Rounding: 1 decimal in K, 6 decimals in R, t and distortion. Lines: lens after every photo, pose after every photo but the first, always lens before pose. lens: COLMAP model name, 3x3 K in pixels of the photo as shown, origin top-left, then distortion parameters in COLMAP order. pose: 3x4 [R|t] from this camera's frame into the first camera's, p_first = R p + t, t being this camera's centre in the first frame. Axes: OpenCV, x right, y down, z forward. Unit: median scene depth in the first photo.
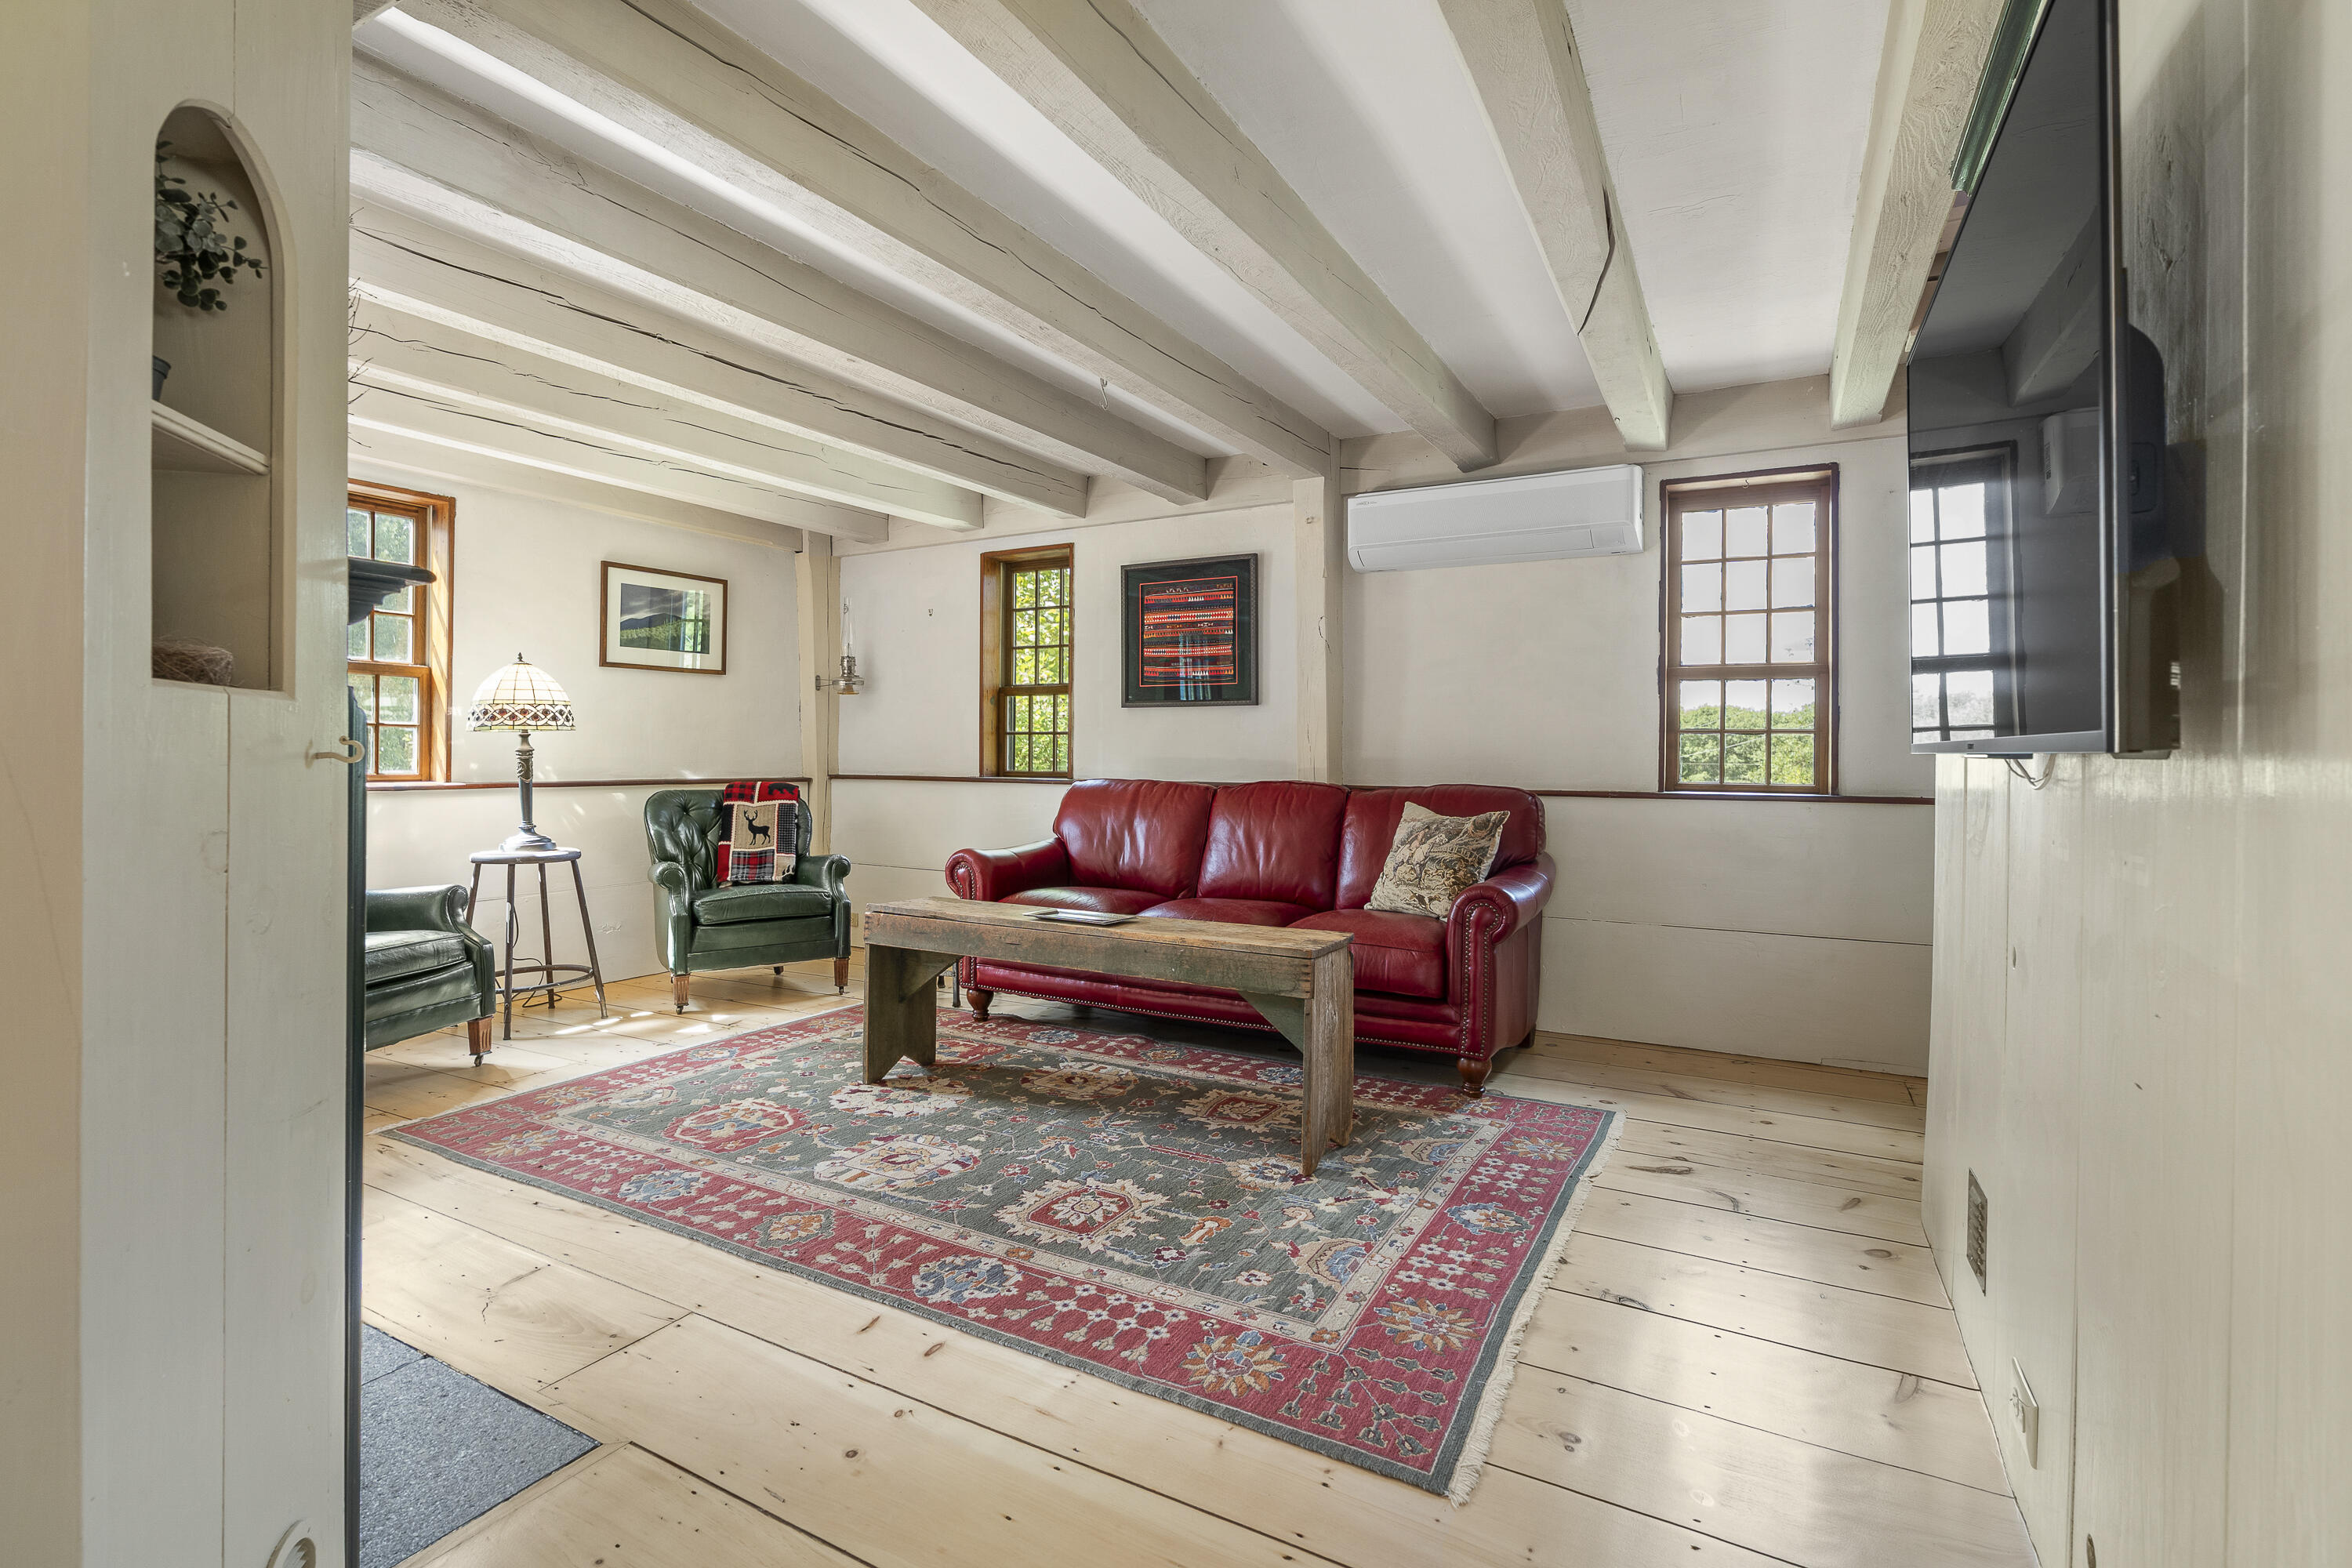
lens RADIAL K [[1068.7, 0, 1176.2], [0, 1068.7, 754.4], [0, 0, 1]] dist [-0.013766, 0.001787]
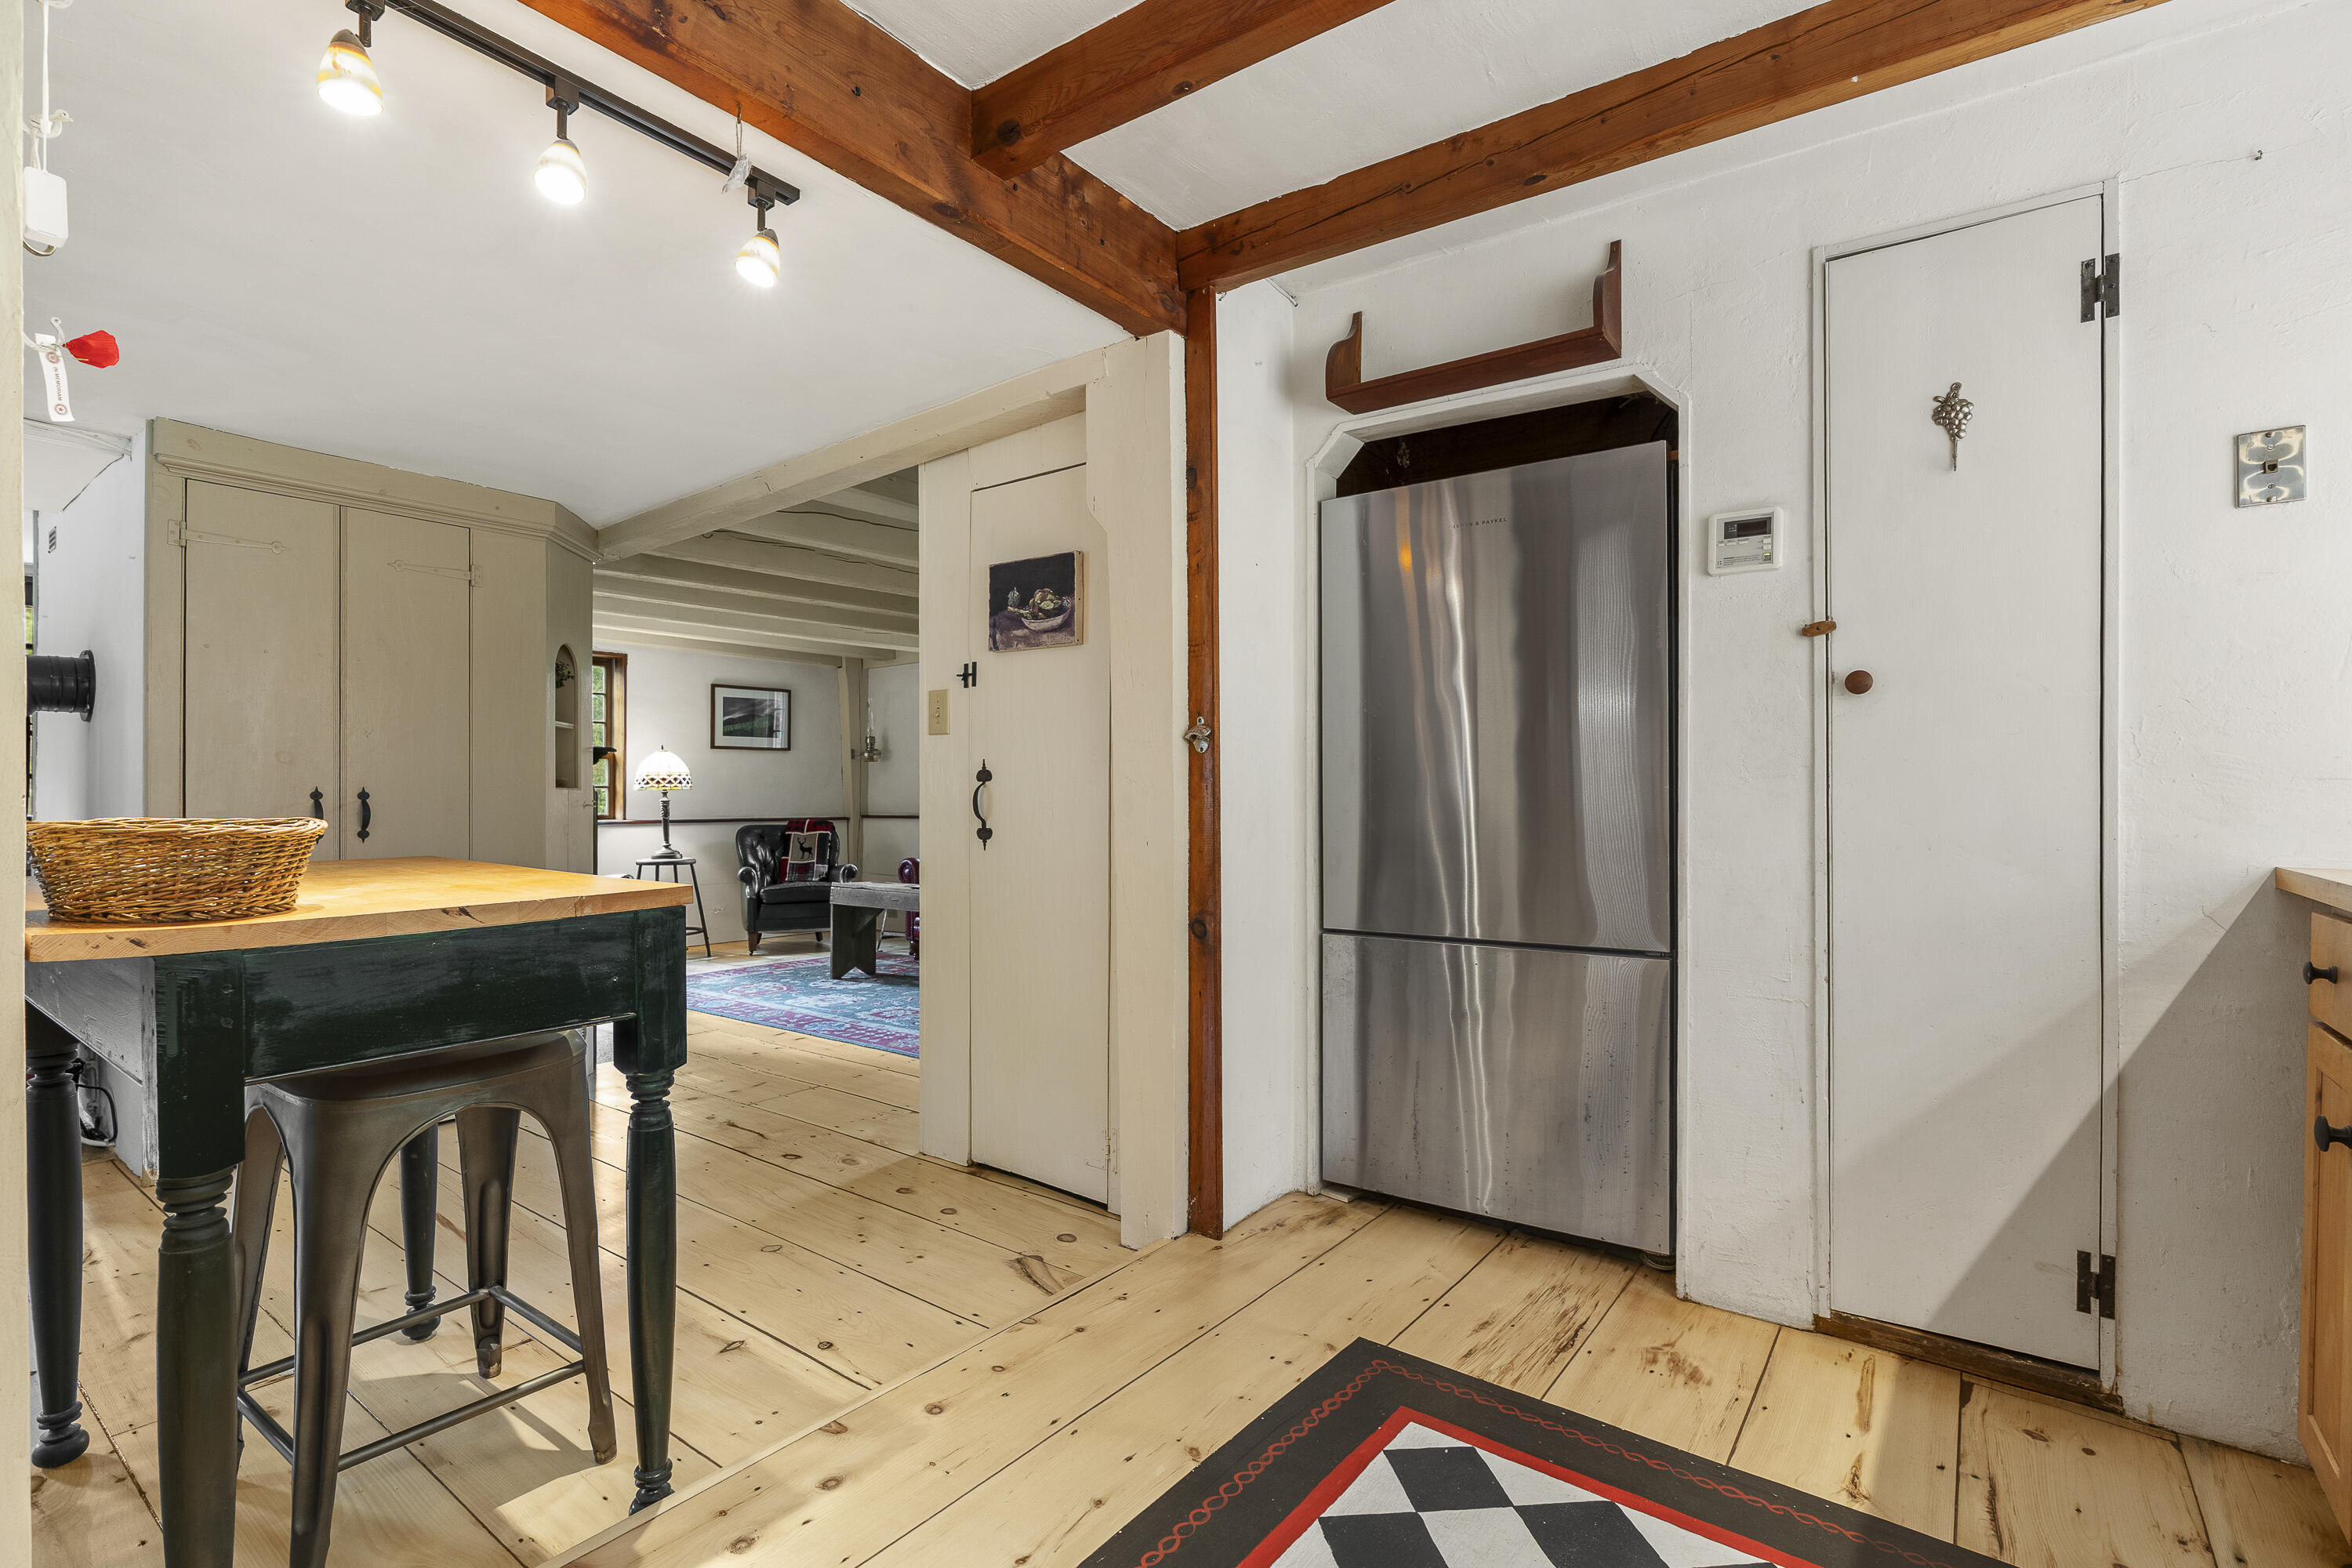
lens RADIAL K [[1068.7, 0, 1158.7], [0, 1068.7, 785.7], [0, 0, 1]] dist [-0.013766, 0.001787]
pose [[0.990724, -0.012472, -0.135313, 0.465112], [0.011160, 0.999883, -0.010451, -0.002726], [0.135428, 0.008844, 0.990748, -0.678542]]
